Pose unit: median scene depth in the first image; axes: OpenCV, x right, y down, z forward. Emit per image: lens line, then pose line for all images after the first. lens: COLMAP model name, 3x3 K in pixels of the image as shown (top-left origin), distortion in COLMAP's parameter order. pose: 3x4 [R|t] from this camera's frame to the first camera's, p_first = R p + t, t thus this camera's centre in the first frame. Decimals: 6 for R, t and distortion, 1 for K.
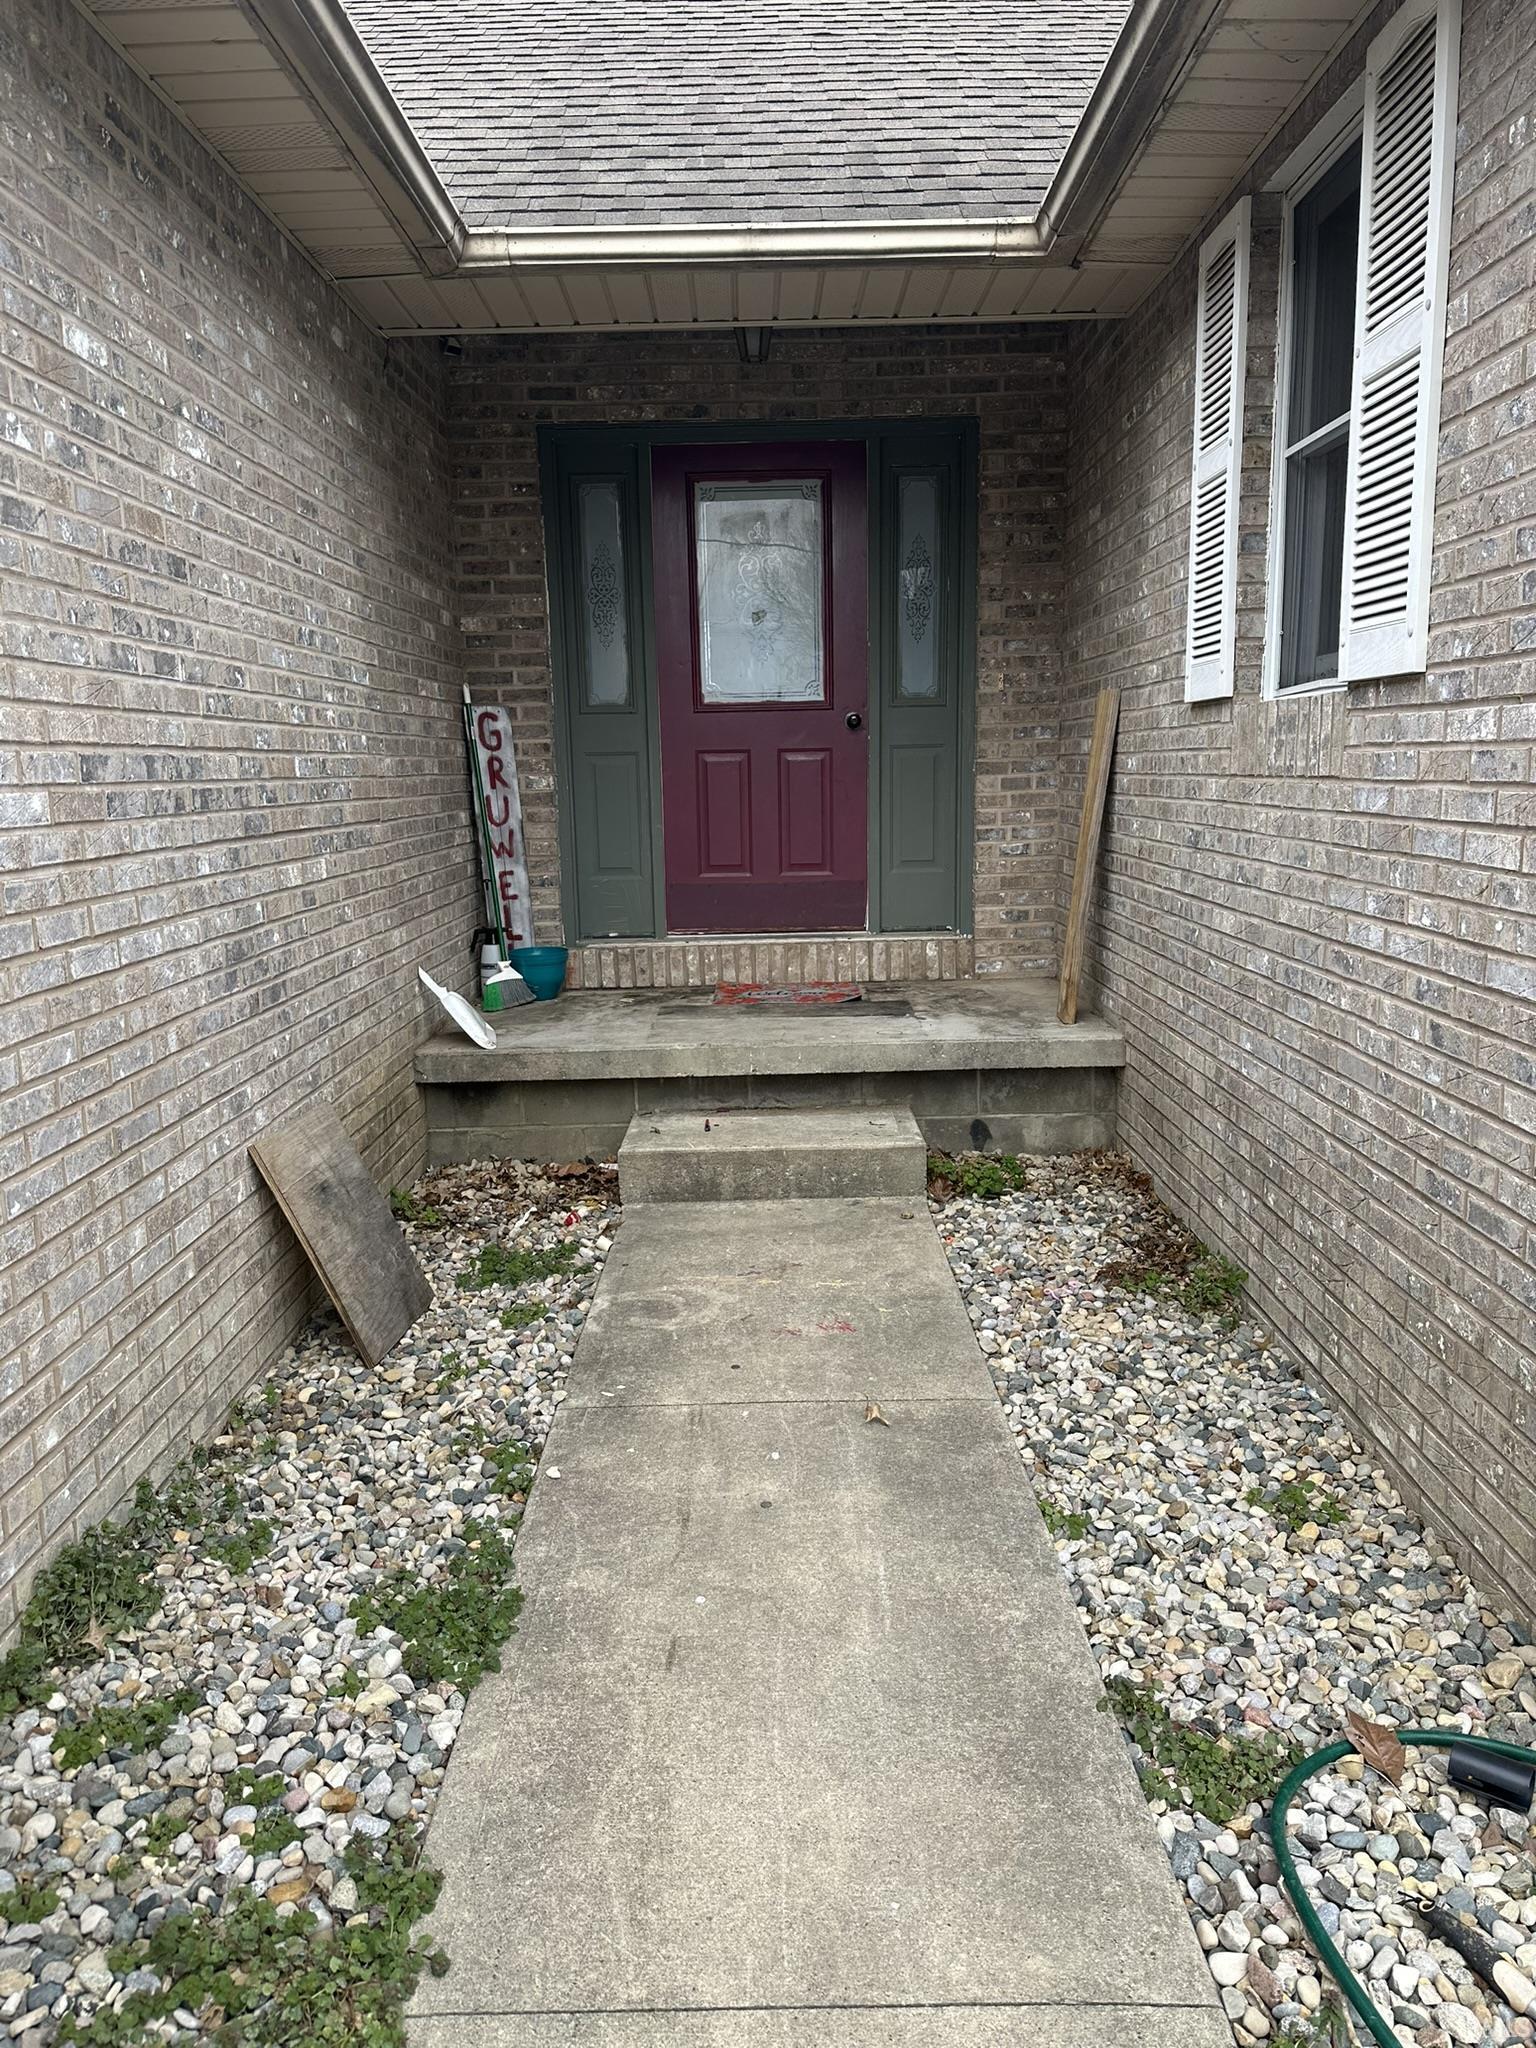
lens RADIAL K [[1449.9, 0, 768.0], [0, 1449.9, 1024.0], [0, 0, 1]] dist [0.086280, -0.117119]
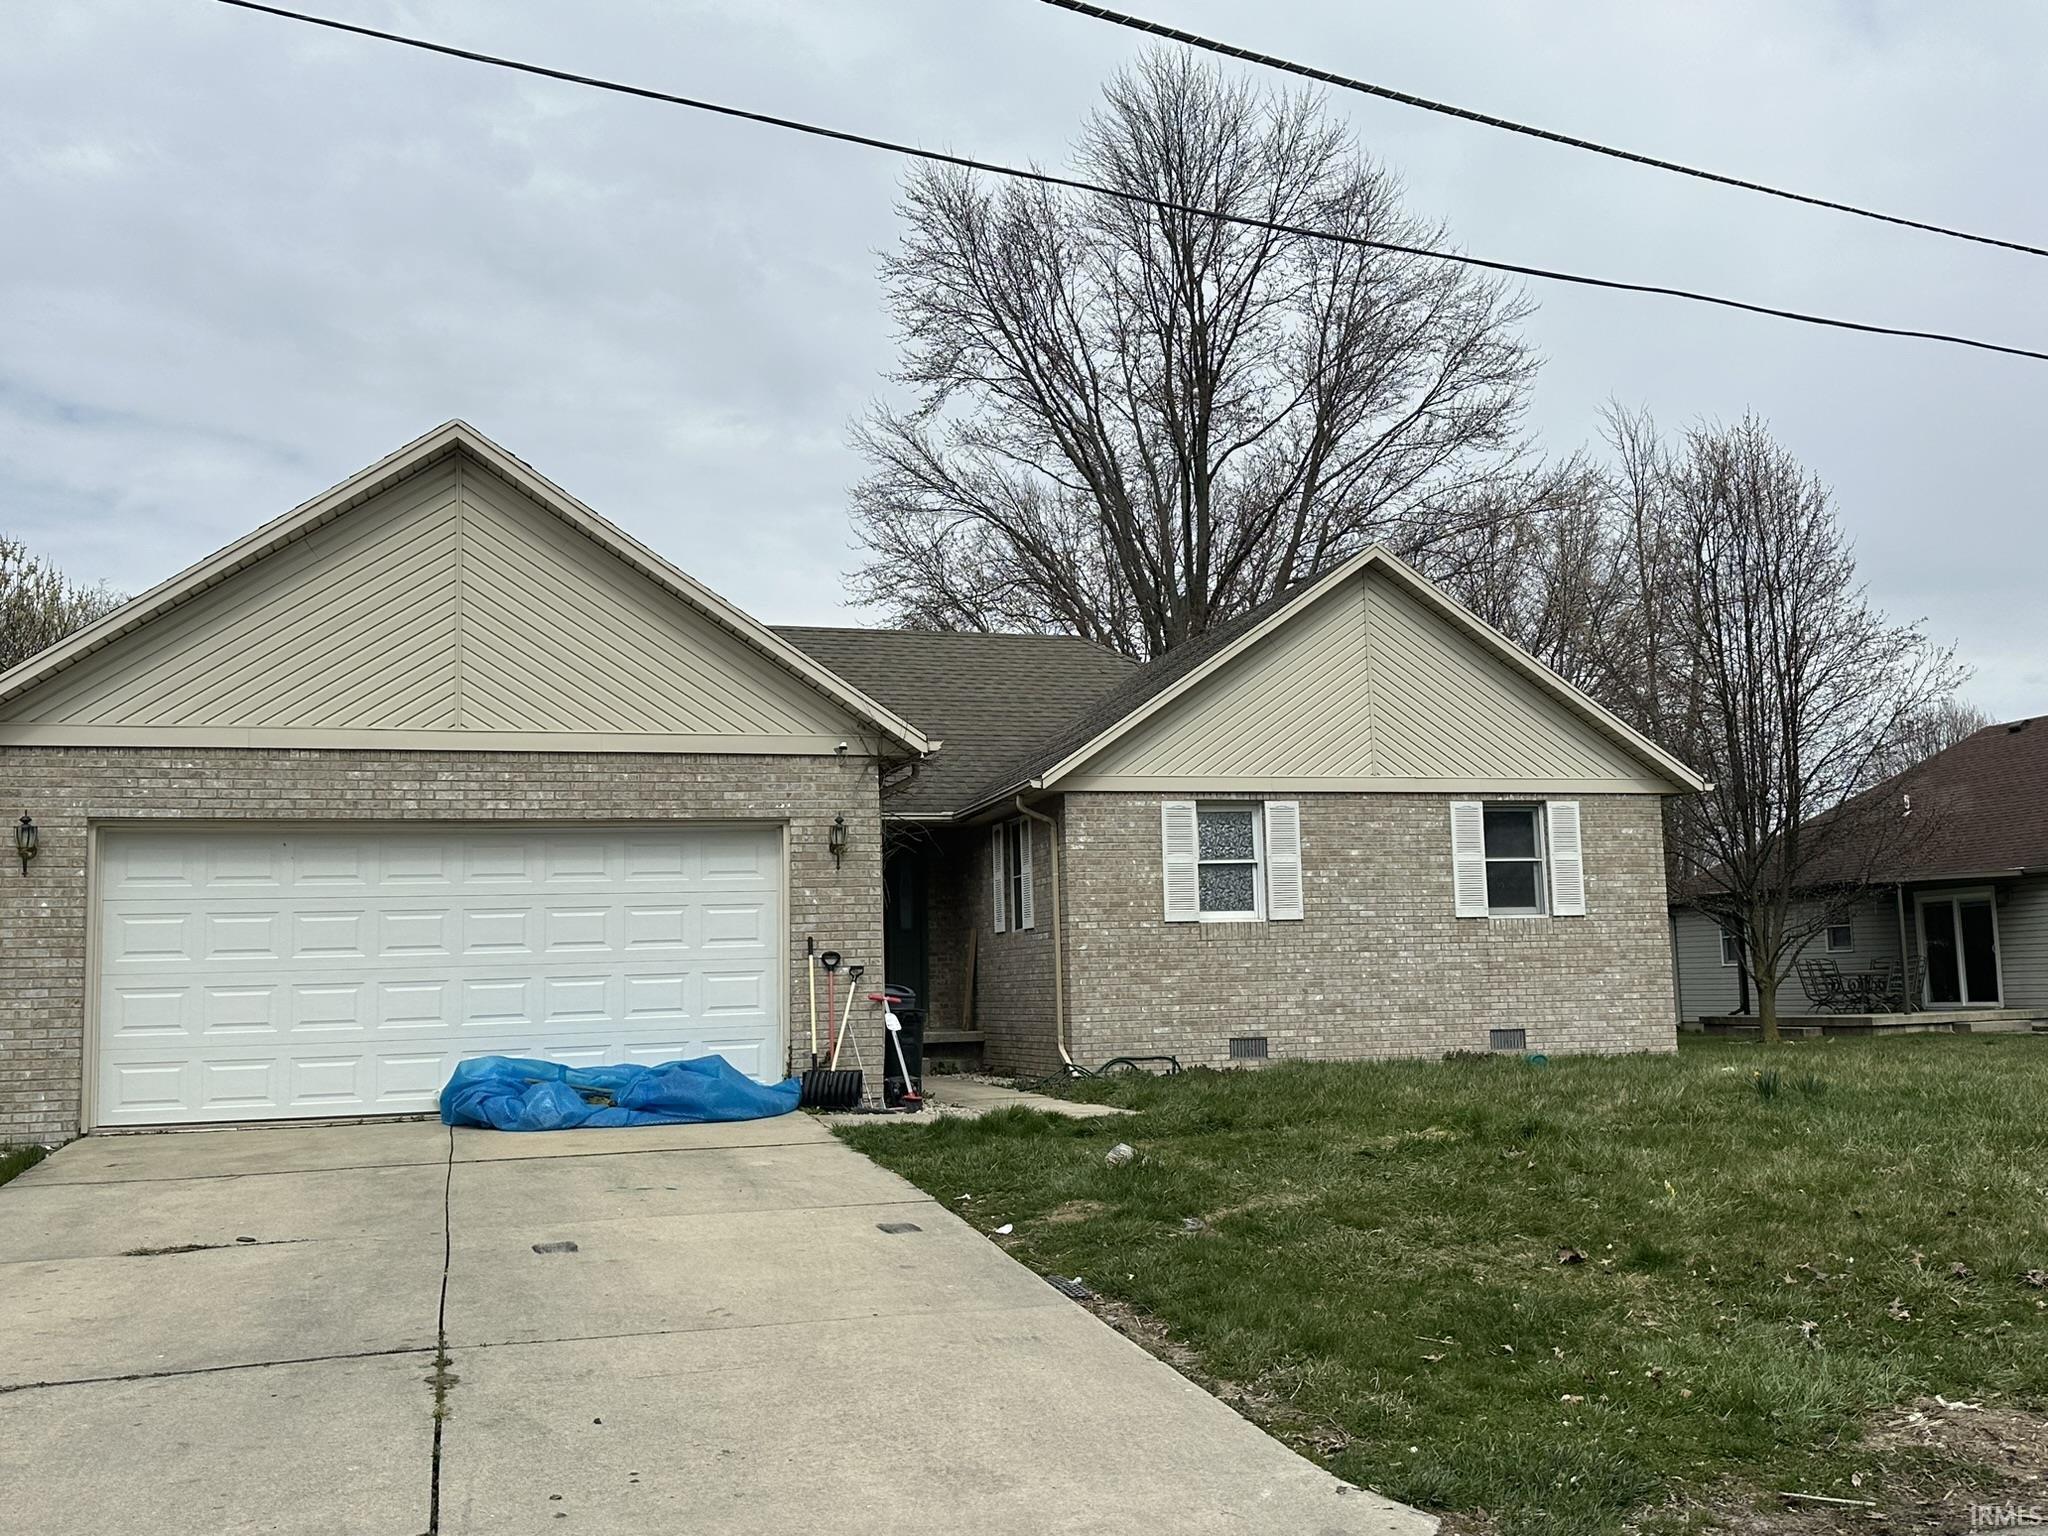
lens RADIAL K [[1912.7, 0, 1024.0], [0, 1912.7, 768.0], [0, 0, 1]] dist [0.003838, -0.002880]
pose [[0.961996, 0.025393, 0.271881, -0.855473], [0.056589, 0.955512, -0.289471, 0.693354], [-0.267137, 0.293856, 0.917762, -3.154790]]
